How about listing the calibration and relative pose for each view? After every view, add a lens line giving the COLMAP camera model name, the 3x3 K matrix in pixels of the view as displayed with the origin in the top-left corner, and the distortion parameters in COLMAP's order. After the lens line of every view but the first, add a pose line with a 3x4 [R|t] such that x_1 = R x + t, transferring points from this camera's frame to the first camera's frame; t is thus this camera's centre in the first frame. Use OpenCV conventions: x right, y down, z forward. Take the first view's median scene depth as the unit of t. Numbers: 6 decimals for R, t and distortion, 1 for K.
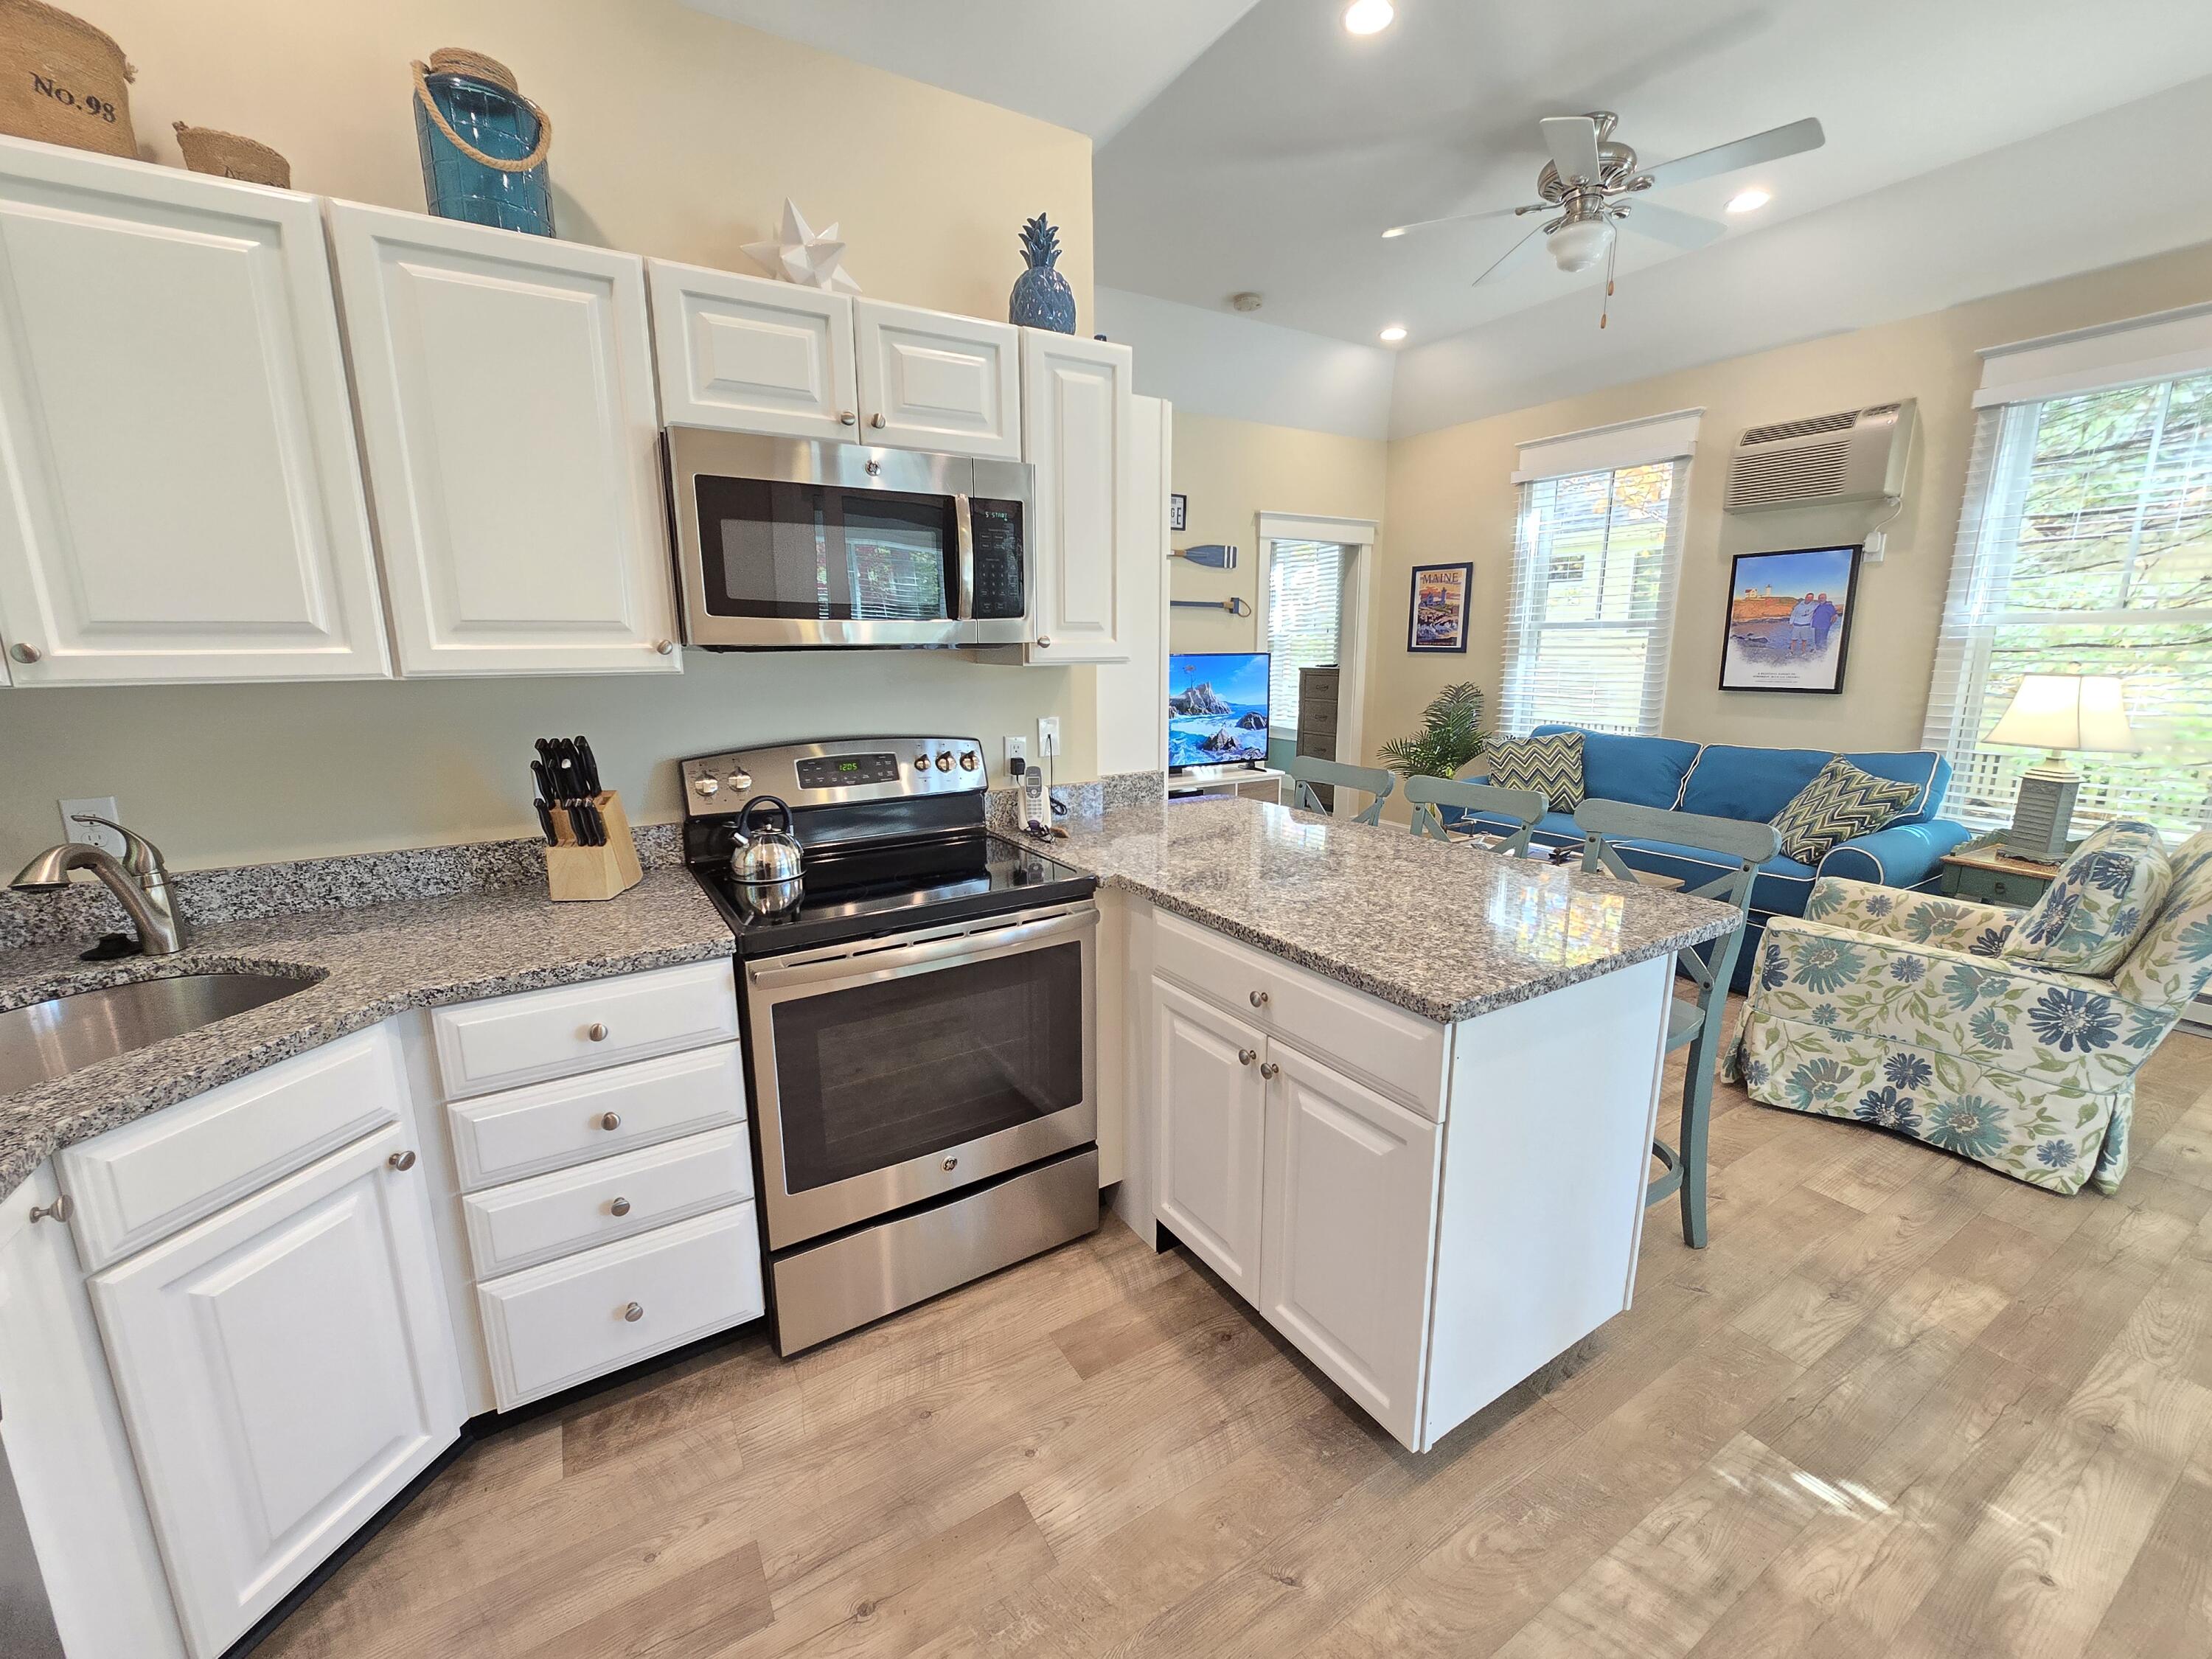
lens RADIAL K [[902.8, 0, 1106.0], [0, 902.8, 829.5], [0, 0, 1]] dist [-0.001300, -0.000235]
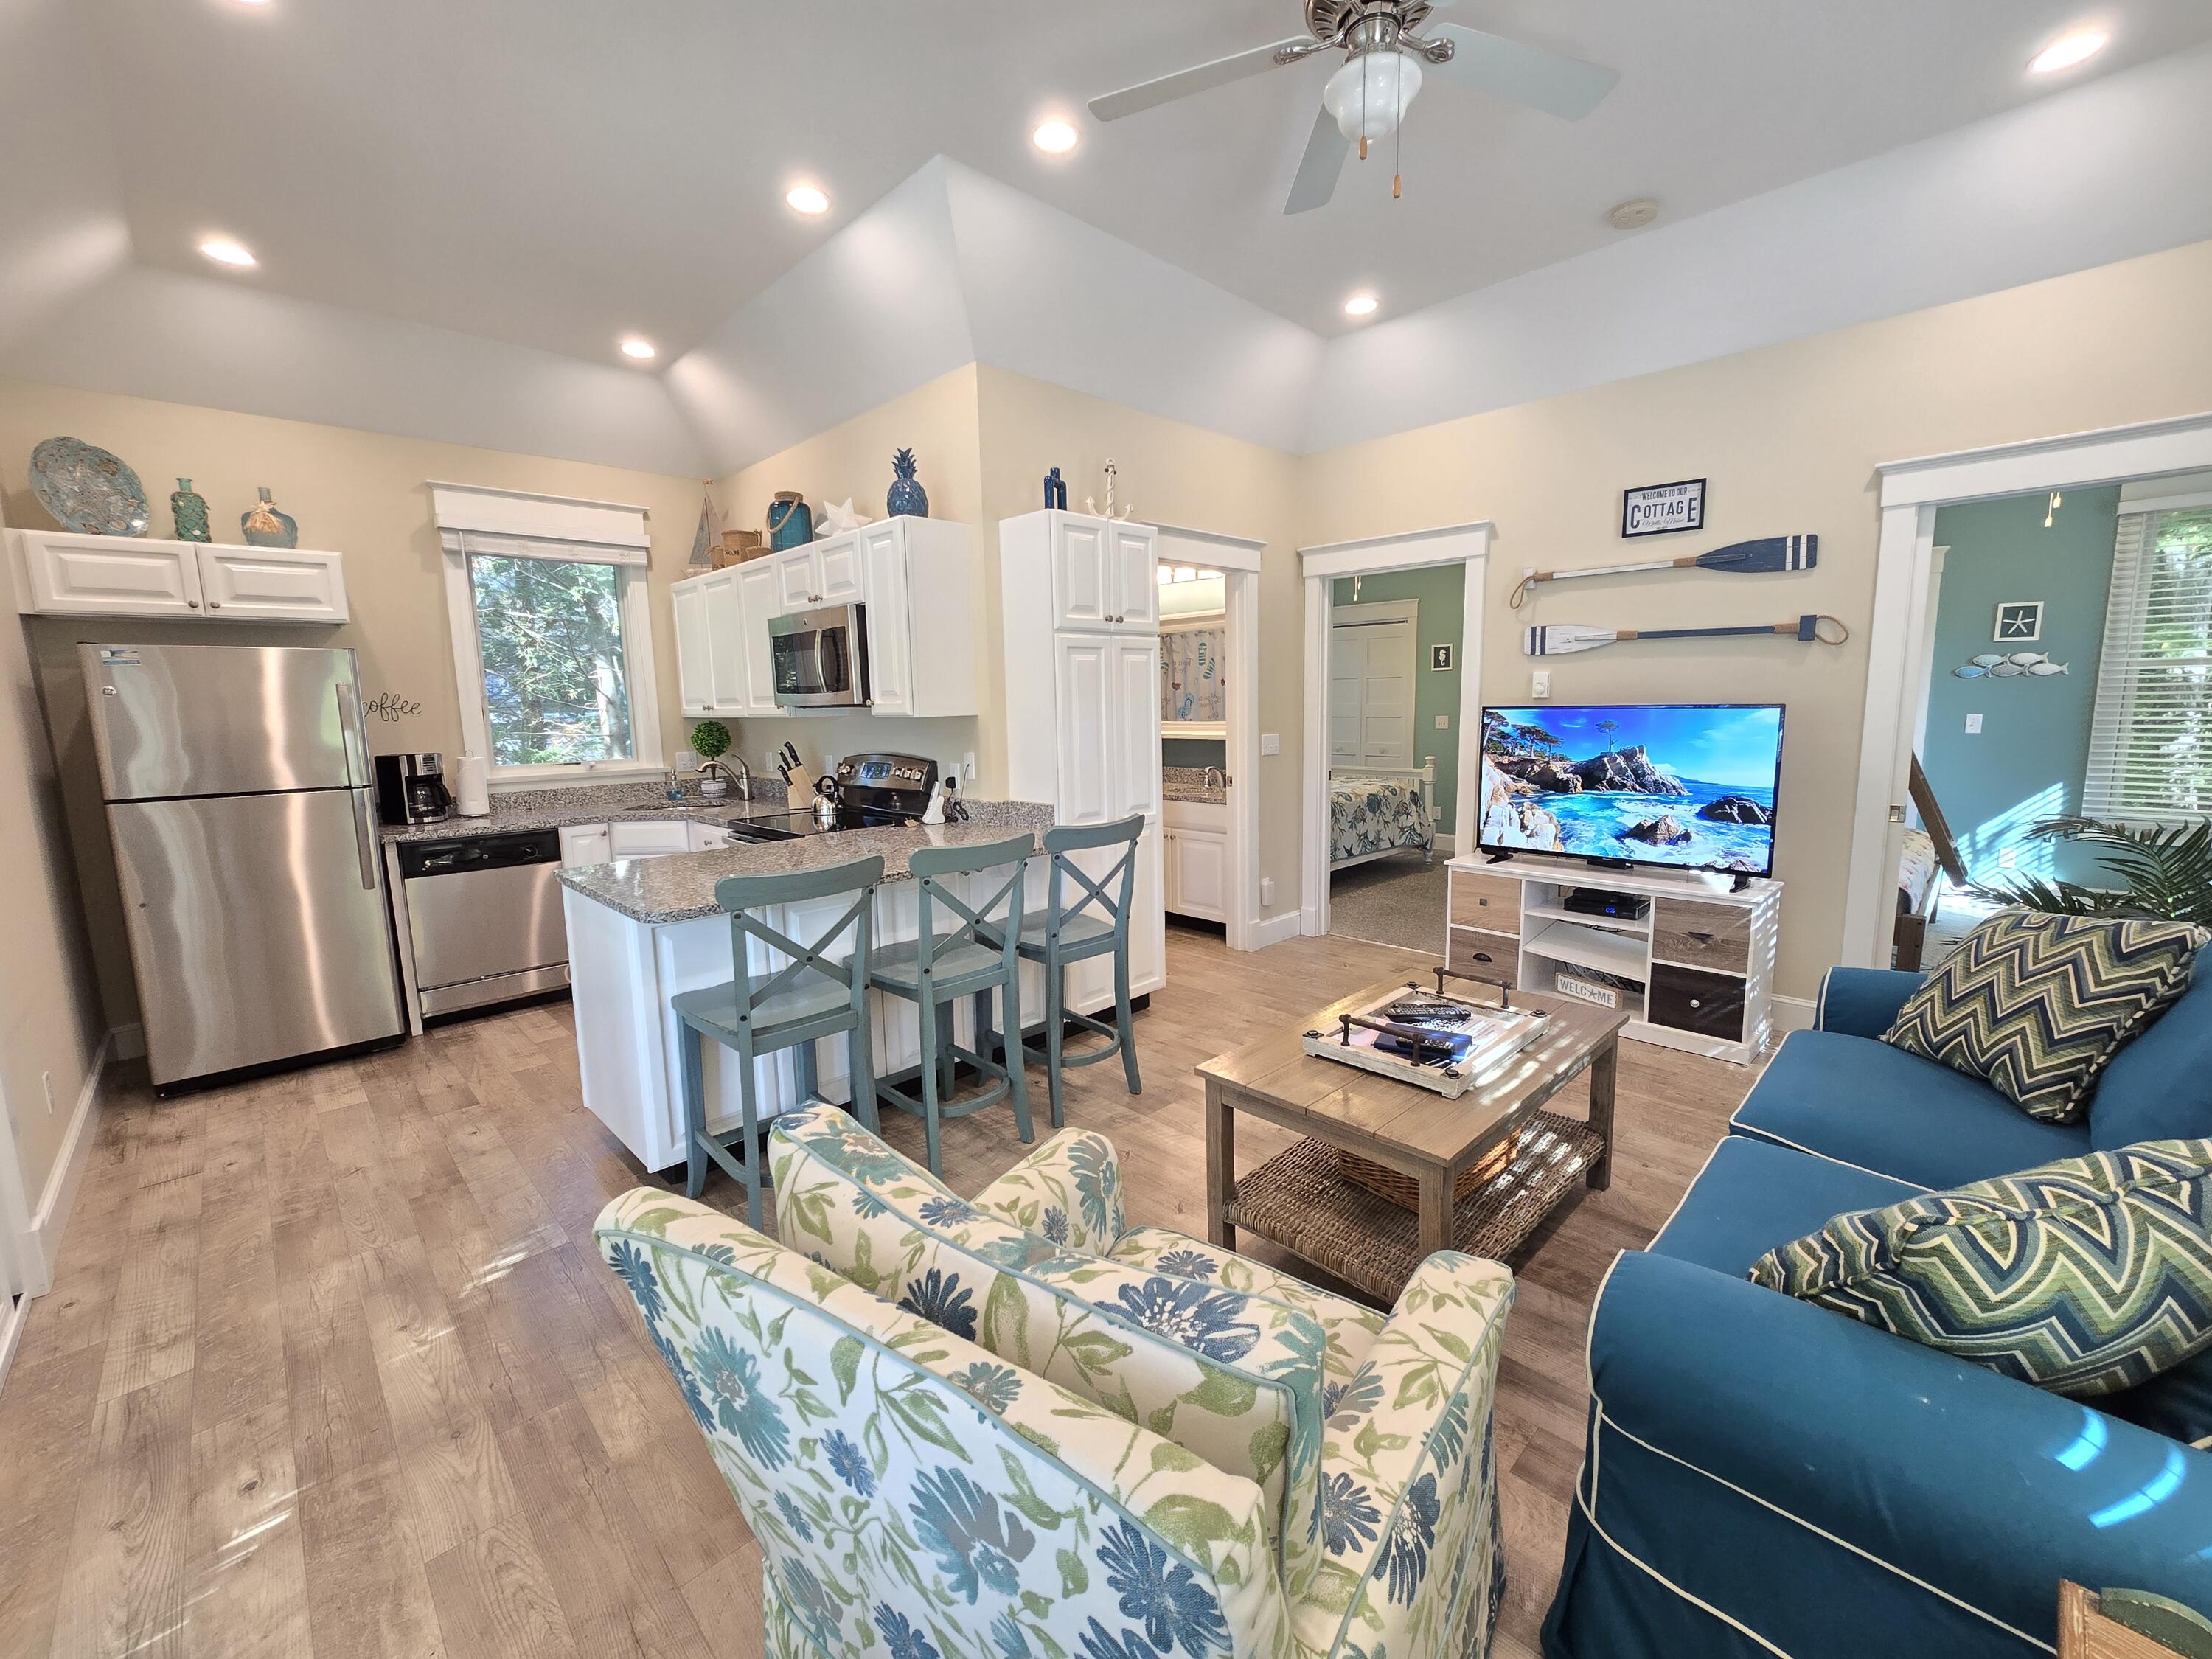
lens RADIAL K [[902.8, 0, 1106.0], [0, 902.8, 829.5], [0, 0, 1]] dist [-0.001300, -0.000235]
pose [[0.215733, 0.134890, -0.967090, 0.702791], [-0.181314, 0.978722, 0.096065, -0.090275], [0.959471, 0.154623, 0.235600, 0.440722]]
